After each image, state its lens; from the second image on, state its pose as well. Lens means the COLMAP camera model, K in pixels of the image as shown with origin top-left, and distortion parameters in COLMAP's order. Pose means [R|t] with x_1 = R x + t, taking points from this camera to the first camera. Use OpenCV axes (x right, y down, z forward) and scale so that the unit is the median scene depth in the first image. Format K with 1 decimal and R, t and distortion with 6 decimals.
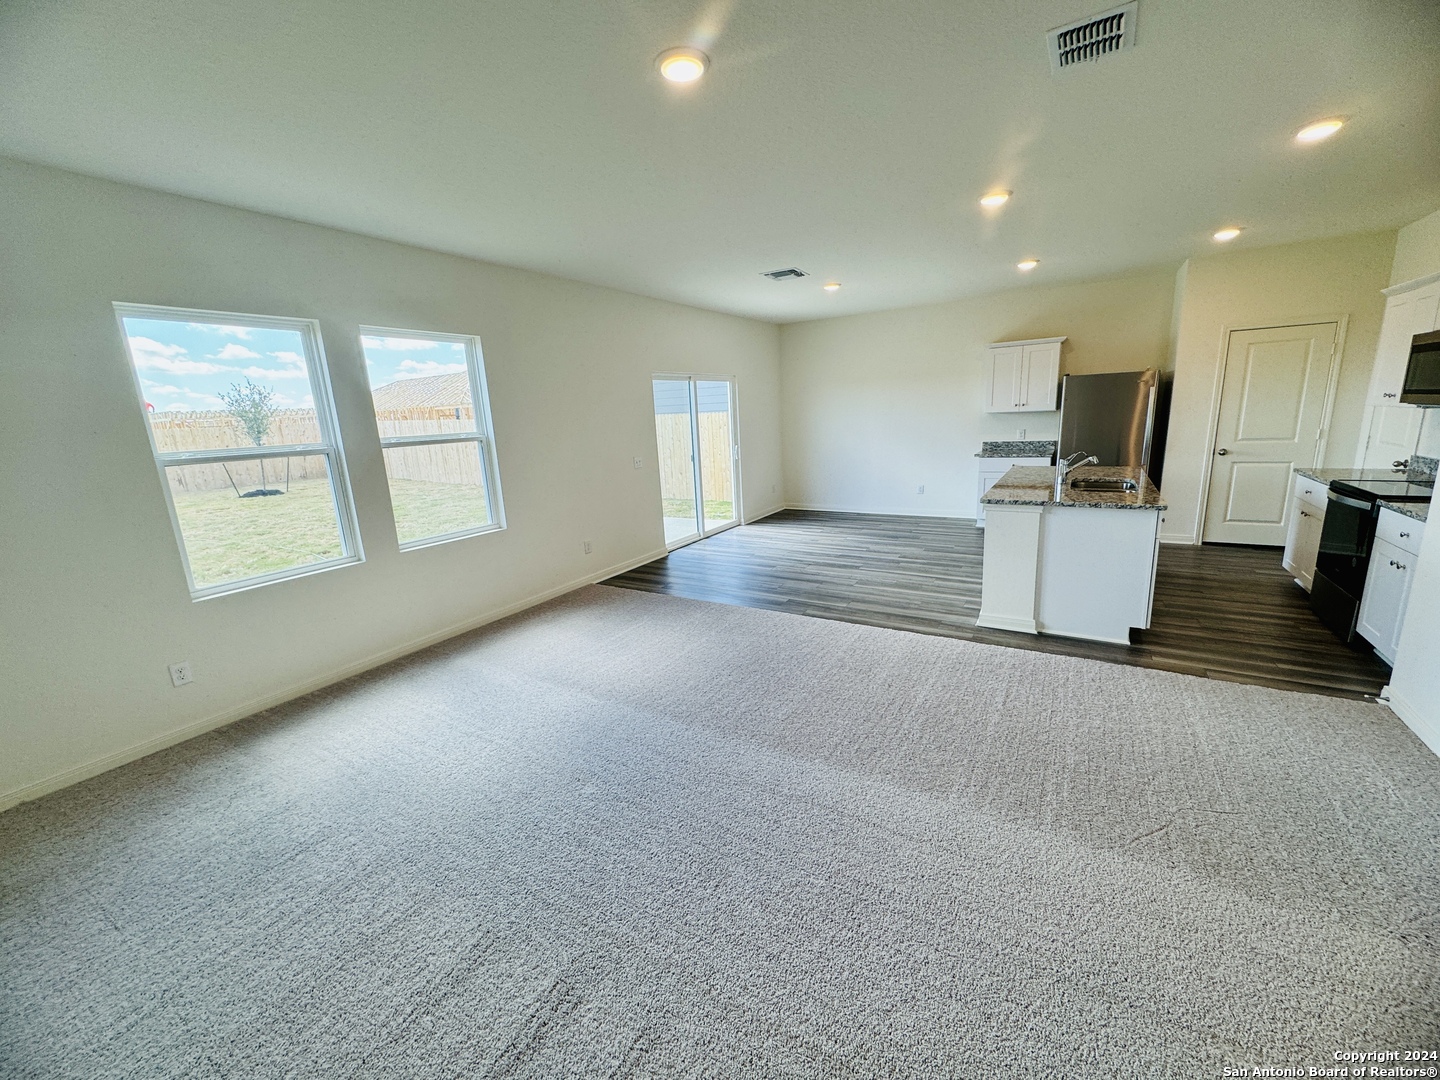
lens RADIAL K [[572.1, 0, 717.3], [0, 572.1, 539.5], [0, 0, 1]] dist [-0.000809, 0.000154]
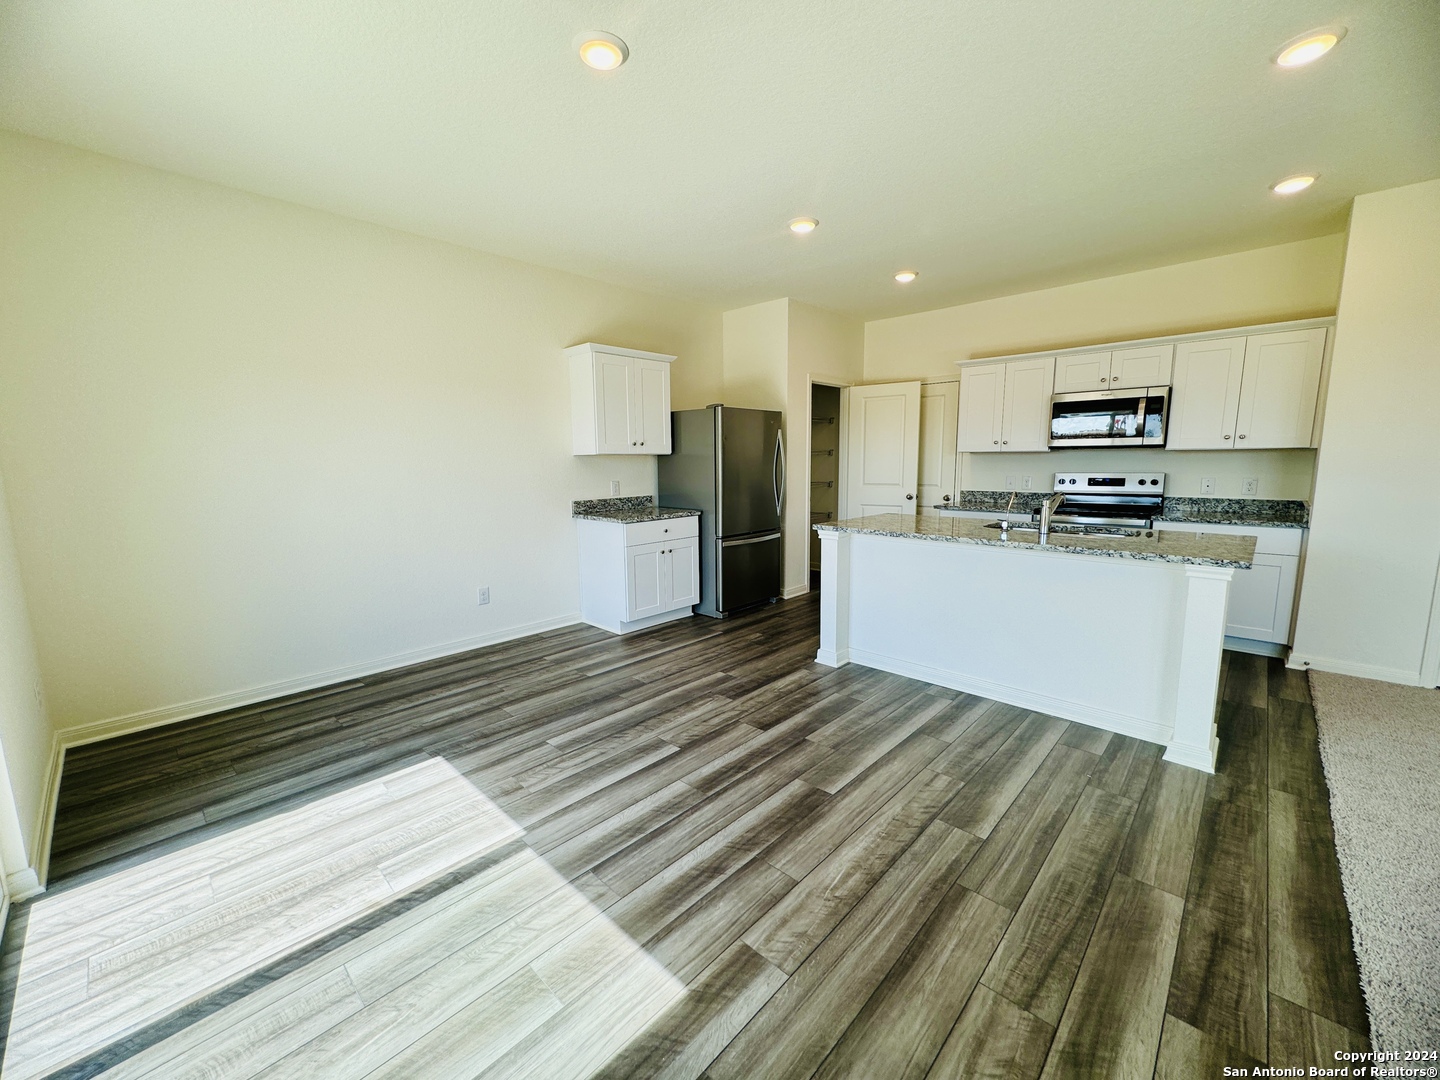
lens RADIAL K [[572.1, 0, 724.4], [0, 572.1, 547.6], [0, 0, 1]] dist [-0.000809, 0.000154]
pose [[0.196689, -0.104216, 0.974911, -0.154142], [0.214632, 0.974794, 0.060902, -0.167725], [-0.956685, 0.197268, 0.214100, 0.973814]]
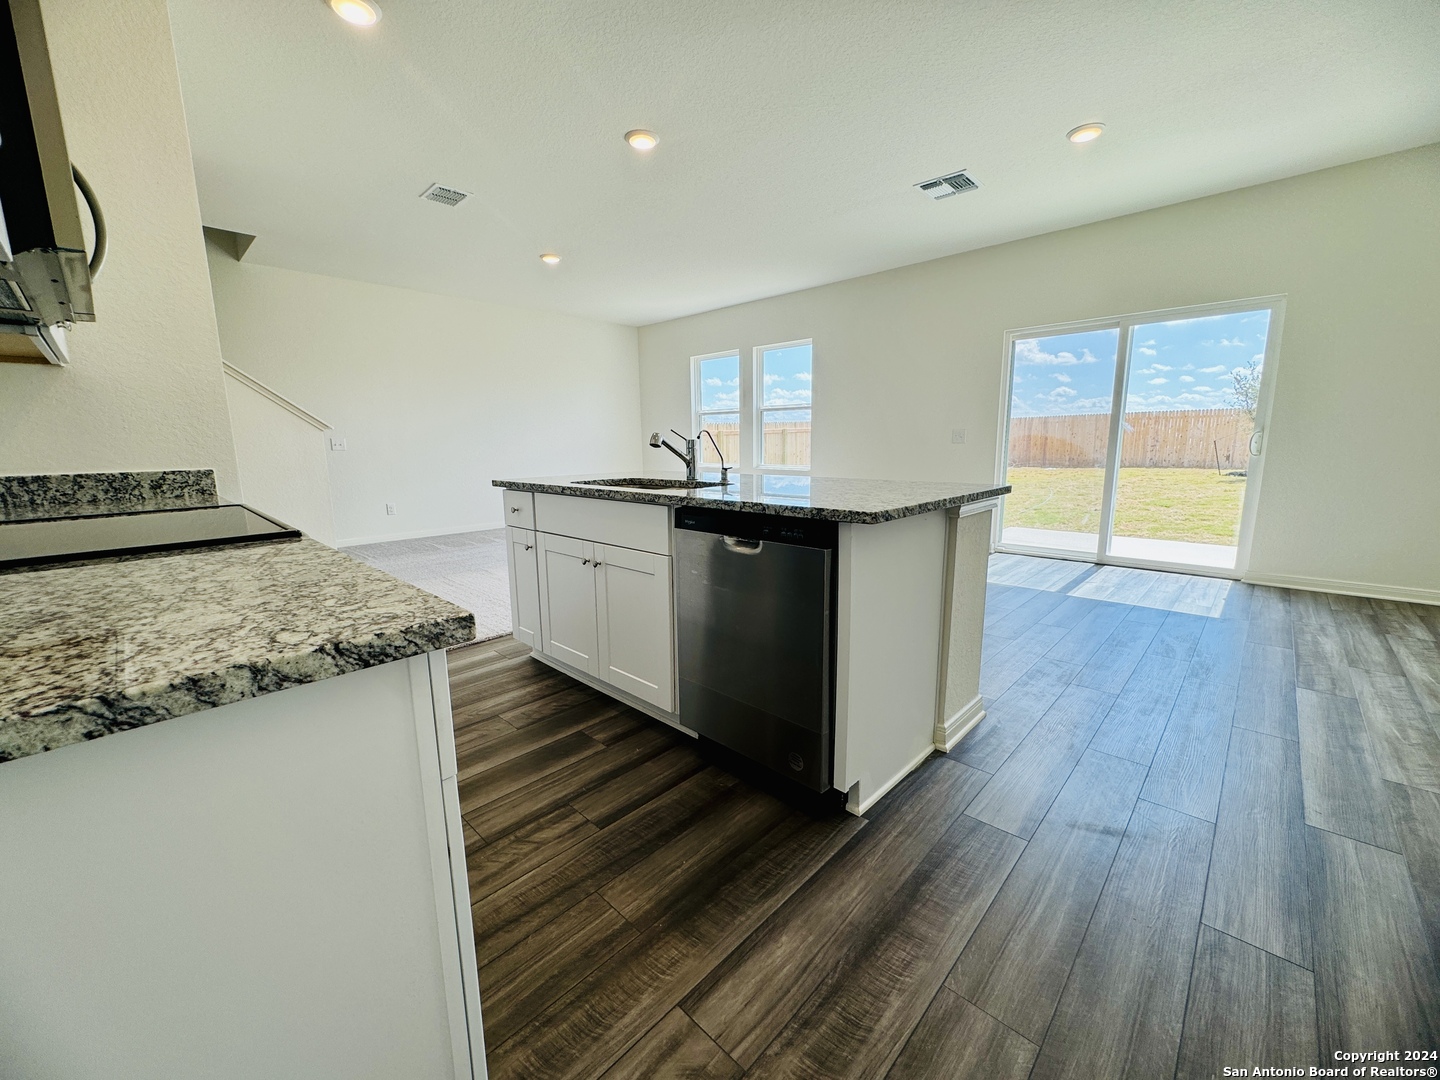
lens RADIAL K [[572.1, 0, 715.2], [0, 572.1, 535.0], [0, 0, 1]] dist [-0.000809, 0.000154]
pose [[-0.215026, 0.211644, -0.953400, 0.935353], [-0.192520, 0.947893, 0.253841, -0.156717], [0.957445, 0.238130, -0.163076, 0.897866]]
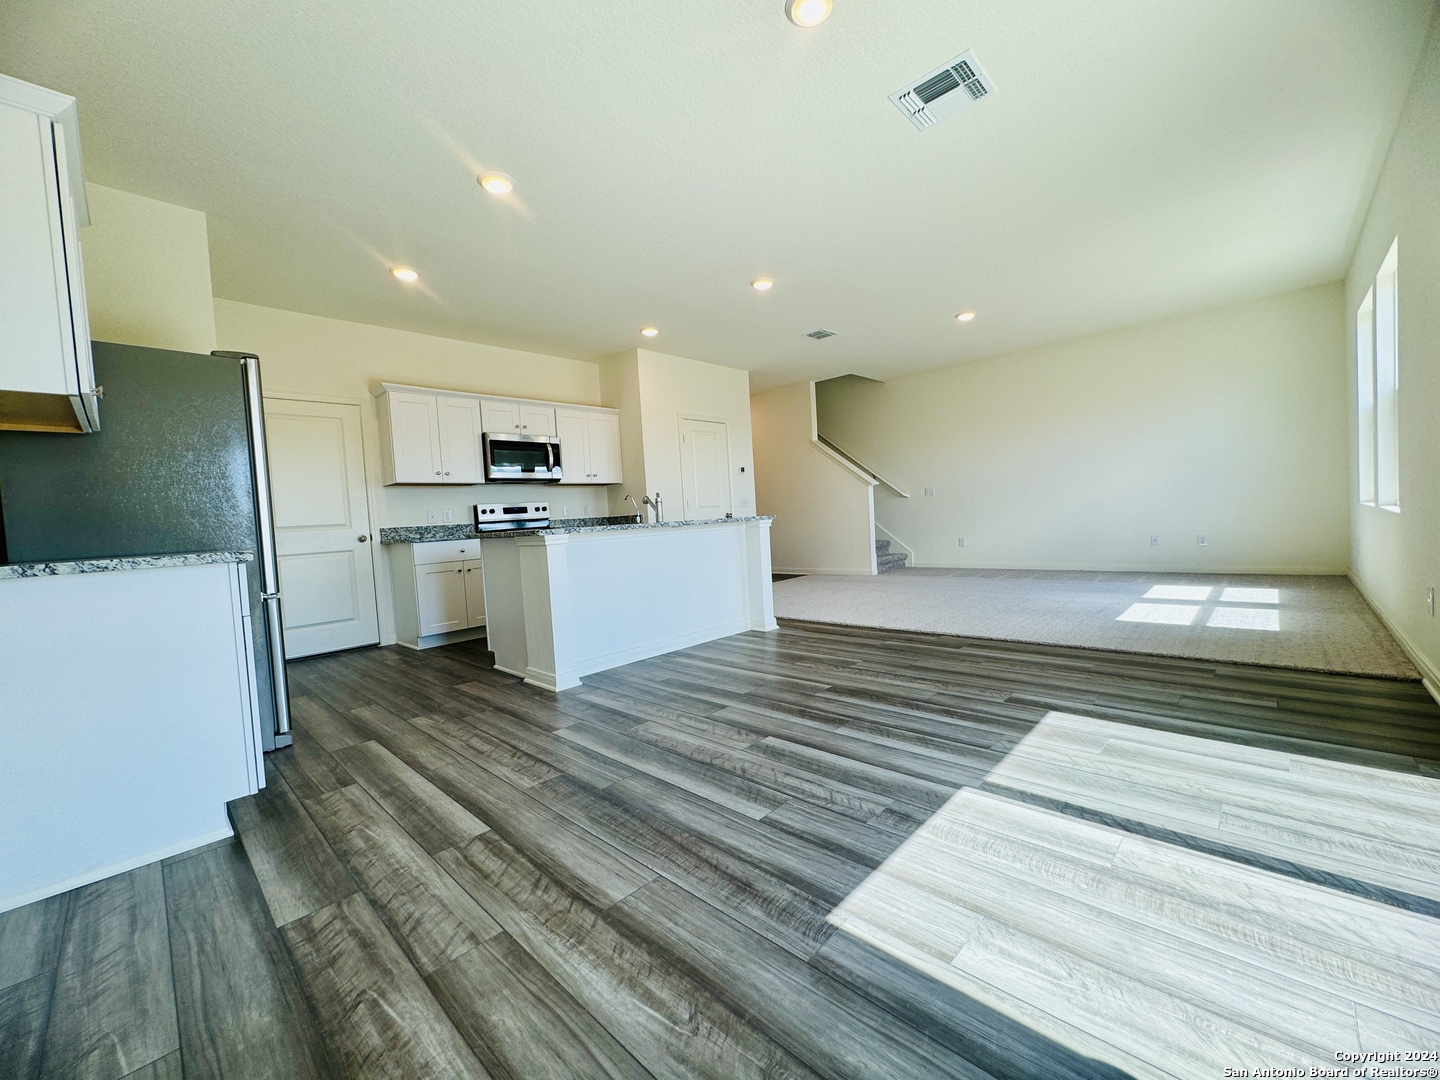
lens RADIAL K [[572.1, 0, 720.5], [0, 572.1, 538.1], [0, 0, 1]] dist [-0.000809, 0.000154]
pose [[-0.971424, 0.100475, 0.215035, 0.225058], [0.151927, 0.959281, 0.238112, -0.232066], [-0.182355, 0.263978, -0.947134, 1.527030]]
